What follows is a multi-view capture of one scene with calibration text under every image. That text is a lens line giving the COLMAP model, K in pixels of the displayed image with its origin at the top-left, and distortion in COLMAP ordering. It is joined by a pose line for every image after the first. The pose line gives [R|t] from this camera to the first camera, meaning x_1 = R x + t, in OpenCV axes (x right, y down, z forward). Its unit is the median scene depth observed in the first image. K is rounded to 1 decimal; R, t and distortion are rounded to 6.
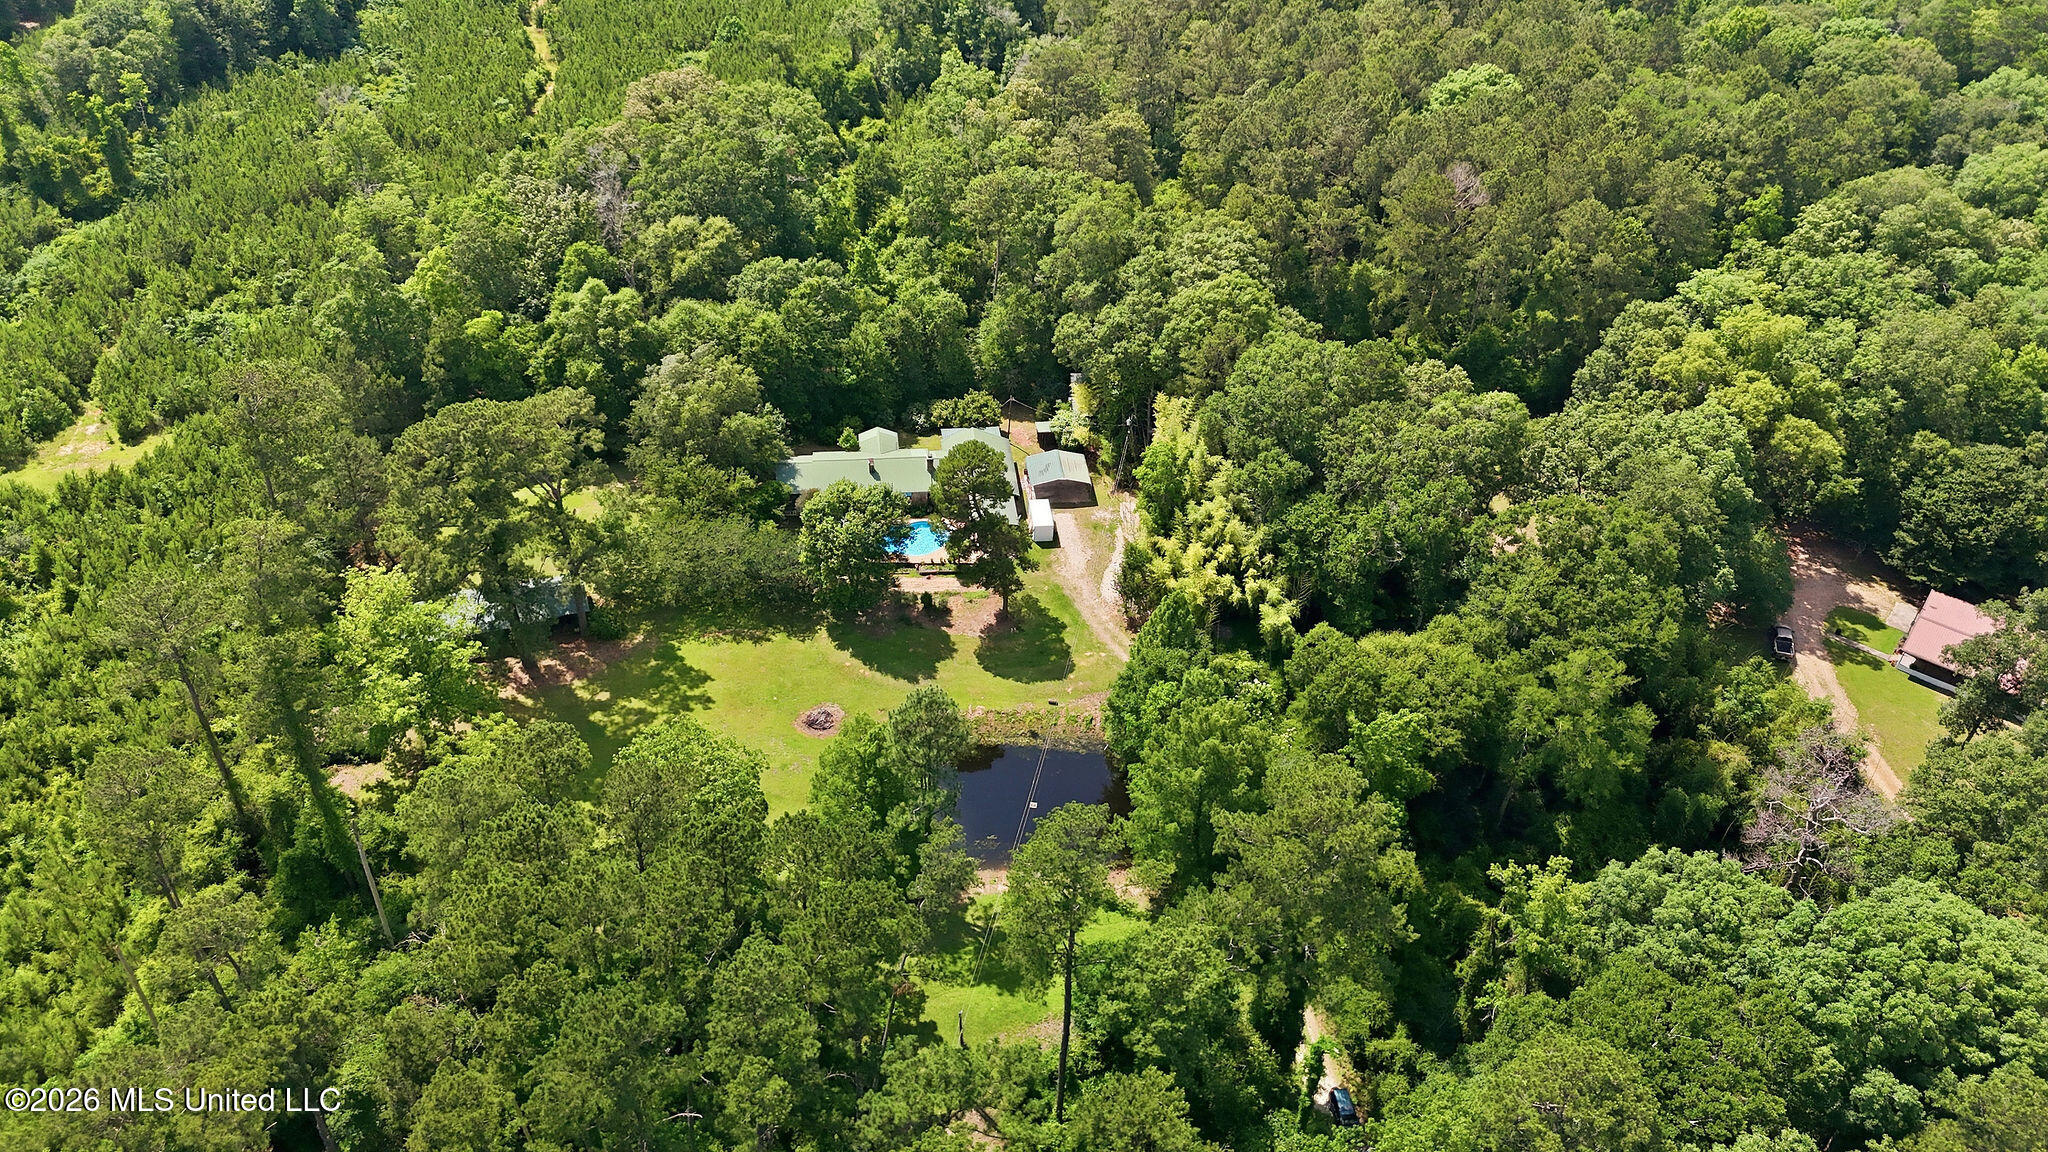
lens RADIAL K [[1428.0, 0, 1024.0], [0, 1428.0, 576.0], [0, 0, 1]] dist [0.074206, -0.066420]
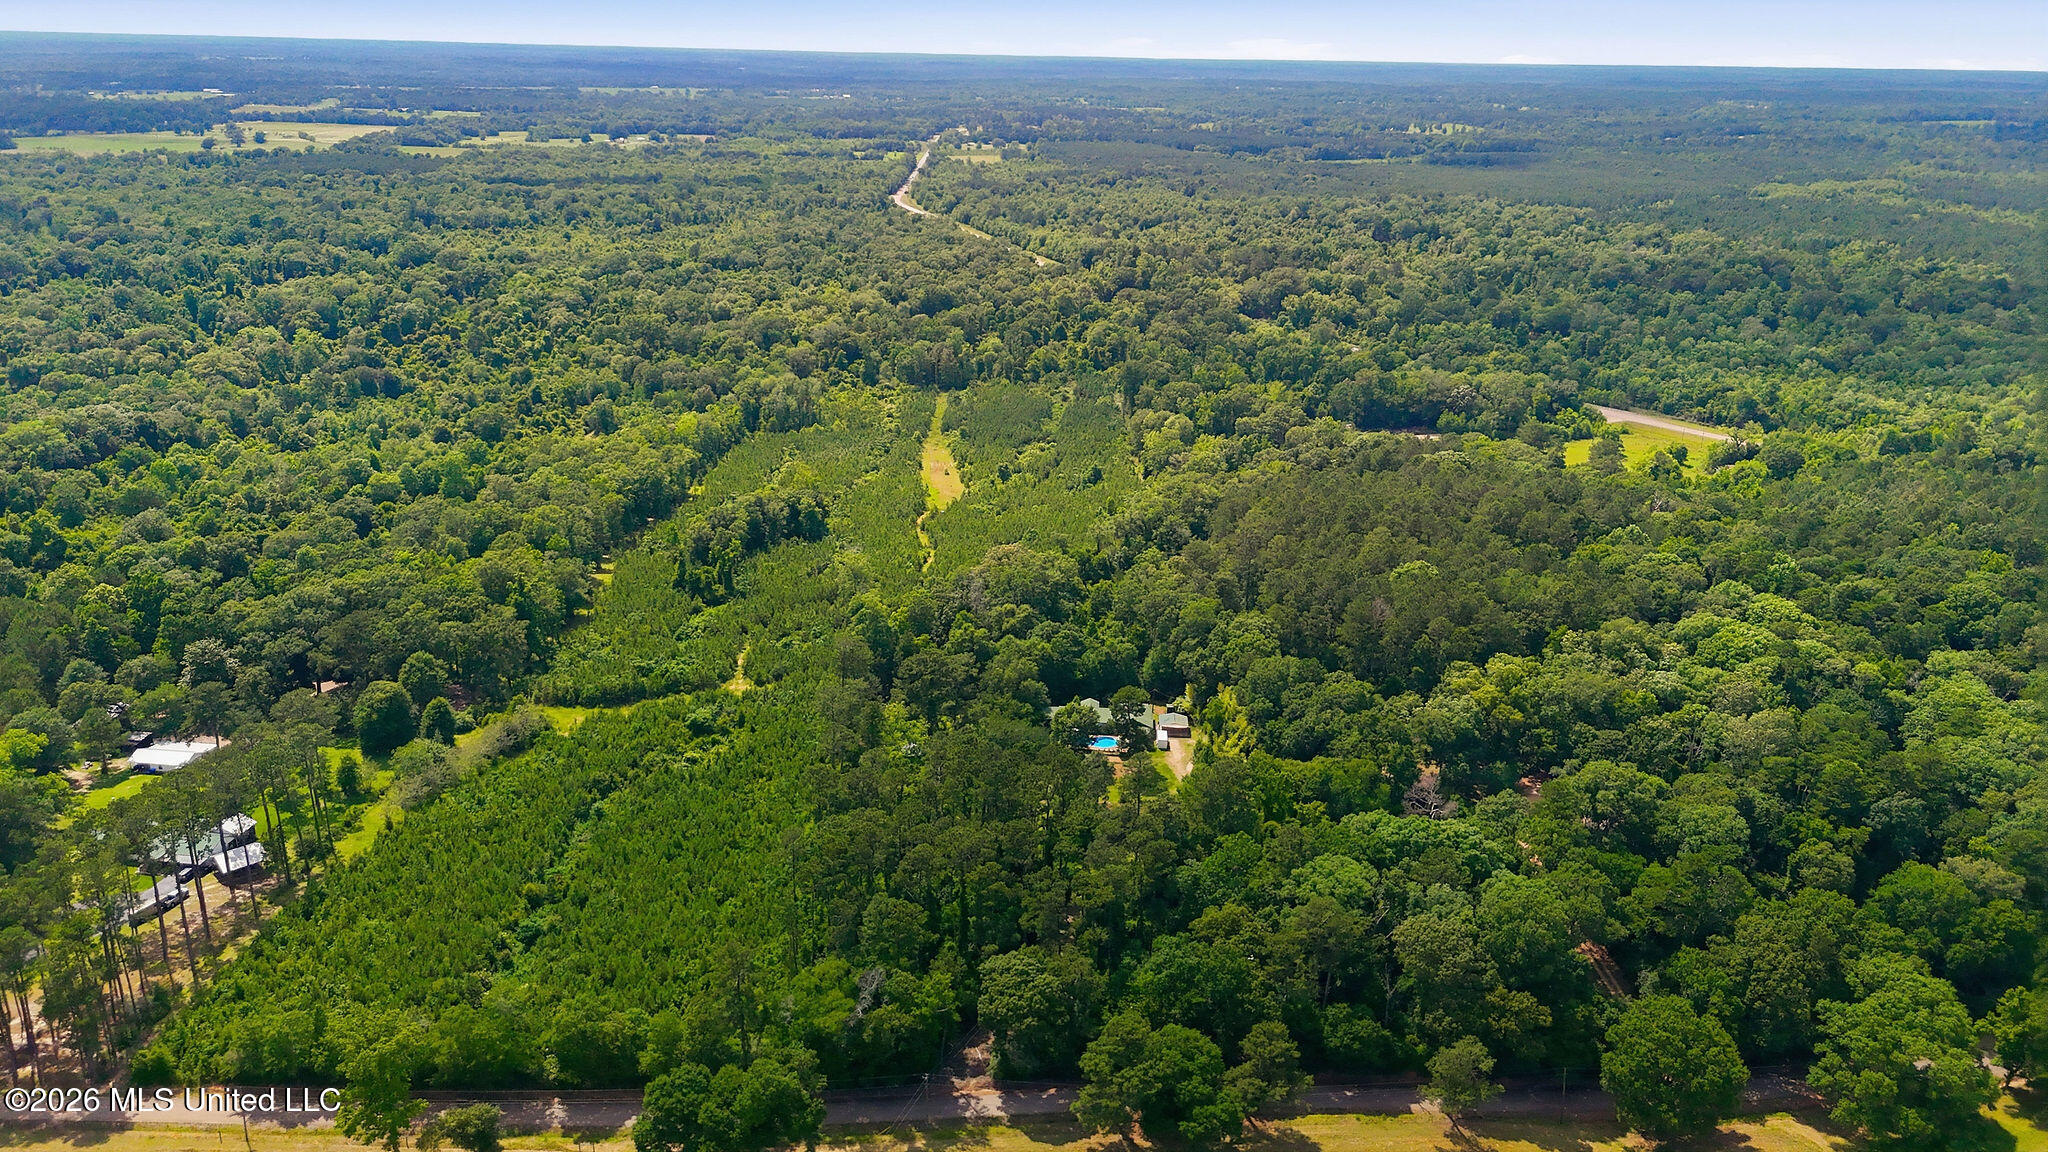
lens RADIAL K [[1428.0, 0, 1024.0], [0, 1428.0, 576.0], [0, 0, 1]] dist [0.074206, -0.066420]
pose [[0.984342, 0.046311, -0.170079, 0.149313], [-0.102657, 0.934970, -0.339548, 0.445611], [0.143294, 0.351691, 0.925084, -1.013525]]
